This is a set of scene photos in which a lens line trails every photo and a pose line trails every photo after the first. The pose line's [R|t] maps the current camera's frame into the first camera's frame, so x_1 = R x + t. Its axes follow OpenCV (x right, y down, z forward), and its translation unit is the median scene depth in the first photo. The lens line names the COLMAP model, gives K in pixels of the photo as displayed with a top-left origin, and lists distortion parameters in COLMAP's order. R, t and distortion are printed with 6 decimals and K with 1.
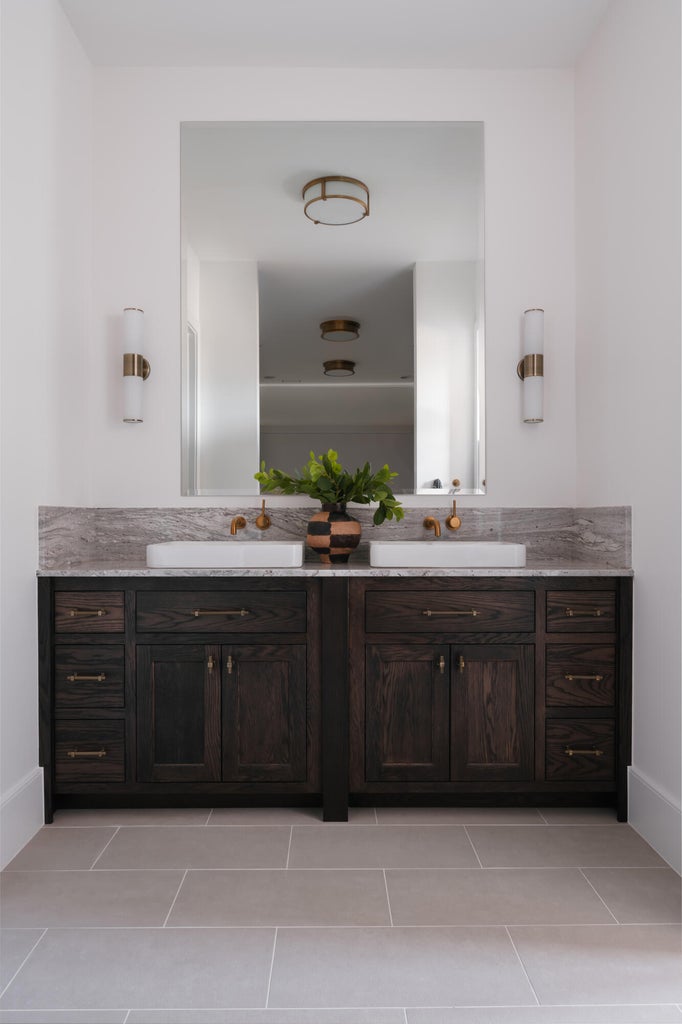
lens RADIAL K [[660.6, 0, 340.5], [0, 660.6, 514.7], [0, 0, 1]] dist [-0.032532, 0.000767]
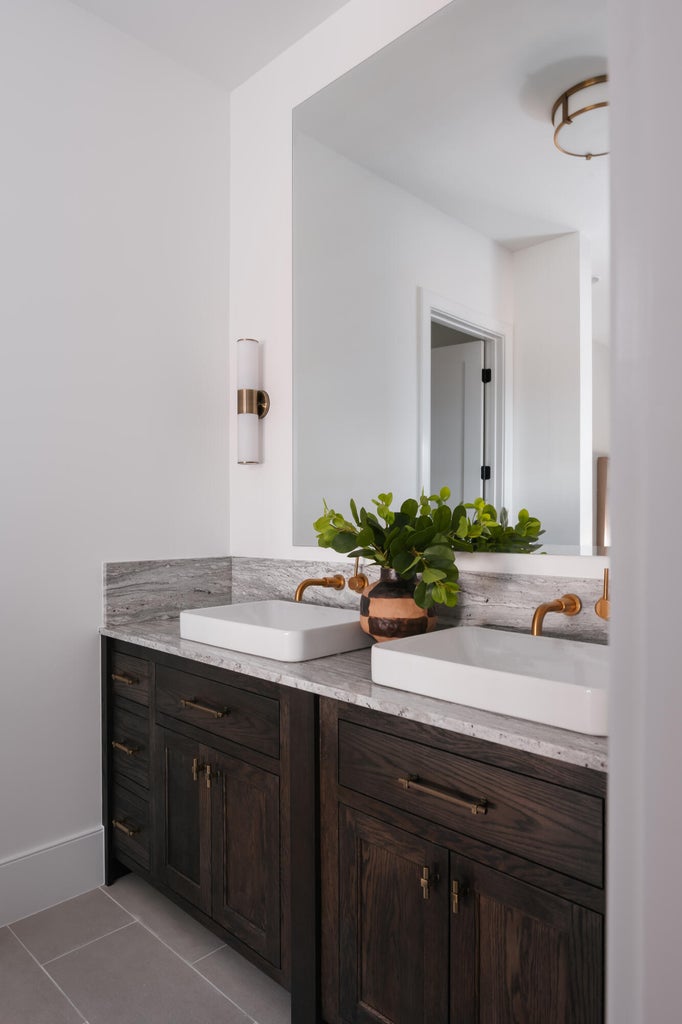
lens RADIAL K [[636.8, 0, 342.1], [0, 636.8, 515.9], [0, 0, 1]] dist [-0.012387, -0.011769]
pose [[0.714862, -0.006558, -0.699235, 0.468899], [0.003841, 0.999978, -0.005451, -0.077054], [0.699255, 0.001211, 0.714871, 0.558165]]
